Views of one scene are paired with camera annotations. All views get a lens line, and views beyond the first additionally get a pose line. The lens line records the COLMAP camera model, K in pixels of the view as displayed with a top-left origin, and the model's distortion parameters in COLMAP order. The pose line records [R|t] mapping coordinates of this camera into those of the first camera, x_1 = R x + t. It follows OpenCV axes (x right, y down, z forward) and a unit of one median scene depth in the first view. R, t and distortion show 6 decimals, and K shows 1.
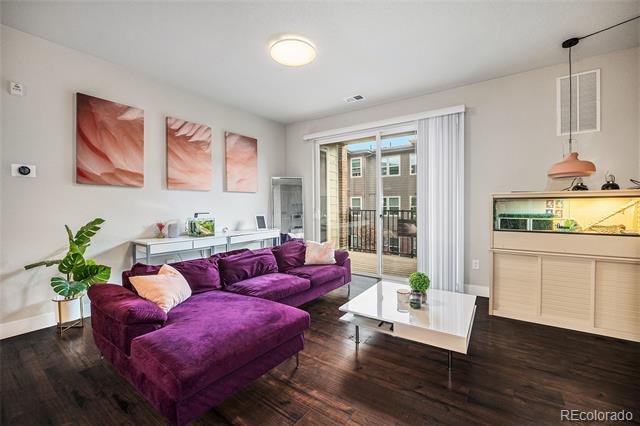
lens RADIAL K [[268.4, 0, 320.0], [0, 268.4, 213.0], [0, 0, 1]] dist [-0.017116, -0.000048]
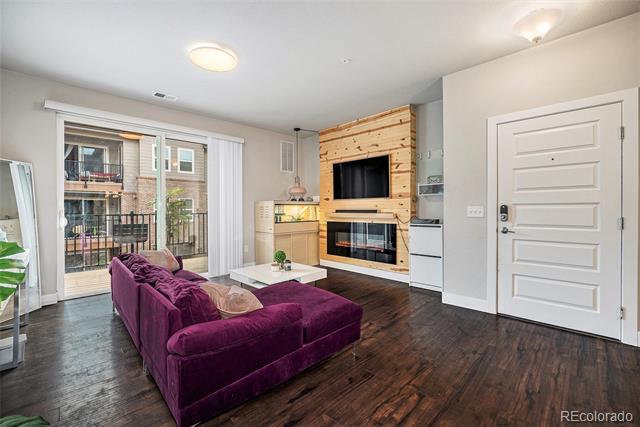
lens RADIAL K [[271.6, 0, 320.0], [0, 271.6, 213.5], [0, 0, 1]] dist [-0.019683, -0.000005]
pose [[0.181927, -0.007799, 0.983281, -0.828958], [0.030588, 0.999530, 0.002269, 0.008123], [-0.982836, 0.029664, 0.182080, 0.339132]]
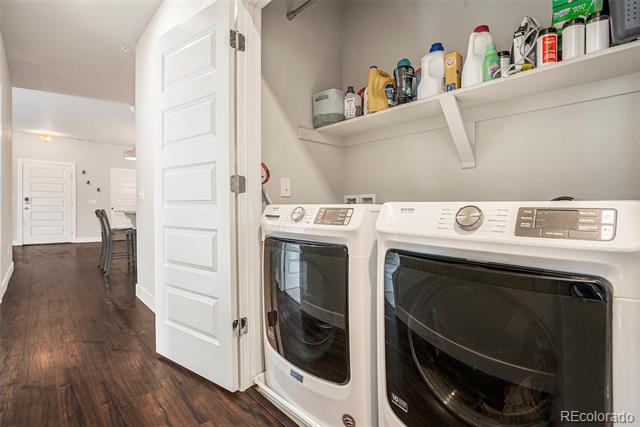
lens RADIAL K [[303.7, 0, 320.0], [0, 303.7, 213.5], [0, 0, 1]] dist [0.002653, 0.000172]
pose [[-0.960158, -0.000262, 0.279459, -3.839667], [0.008646, 0.999493, 0.030645, 0.114556], [-0.279325, 0.031840, -0.959669, 2.280064]]
